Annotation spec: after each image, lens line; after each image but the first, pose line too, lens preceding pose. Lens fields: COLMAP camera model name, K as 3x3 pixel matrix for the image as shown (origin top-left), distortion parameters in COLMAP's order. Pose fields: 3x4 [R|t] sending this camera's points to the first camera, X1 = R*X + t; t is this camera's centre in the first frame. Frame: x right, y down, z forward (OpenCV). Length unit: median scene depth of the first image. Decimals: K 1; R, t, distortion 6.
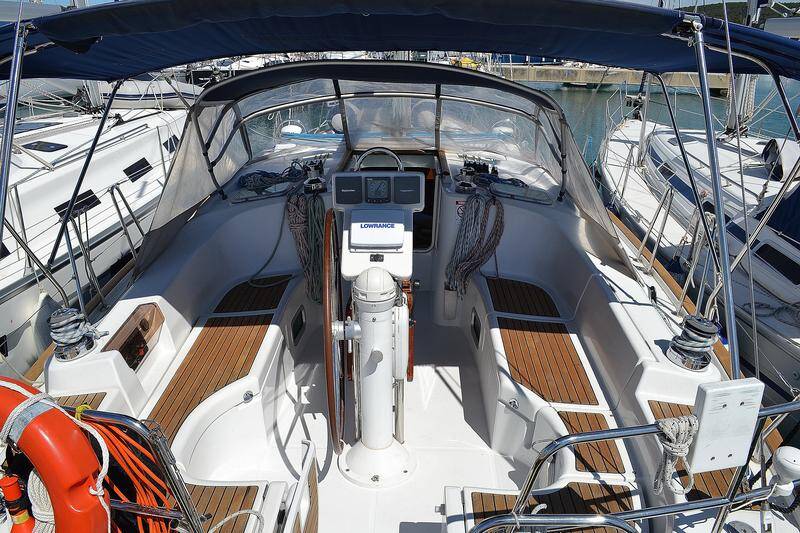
lens RADIAL K [[624.2, 0, 400.0], [0, 624.2, 266.5], [0, 0, 1]] dist [-0.050286, -0.007846]
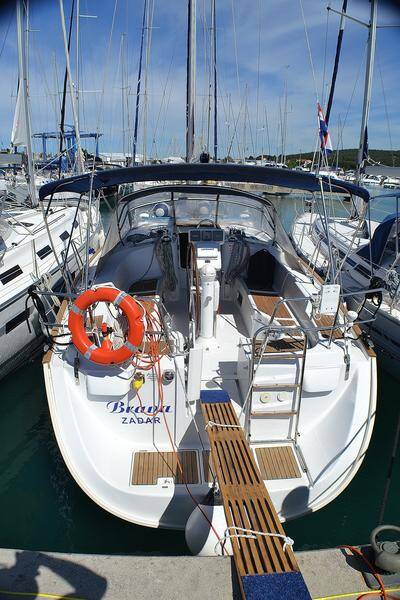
lens RADIAL K [[398.6, 0, 200.0], [0, 398.6, 300.0], [0, 0, 1]] dist [-0.150689, 0.005429]
pose [[0.996140, -0.016408, 0.086228, -0.145040], [0.017719, 0.999738, -0.014457, 0.115157], [-0.085968, 0.015929, 0.996171, -0.438996]]
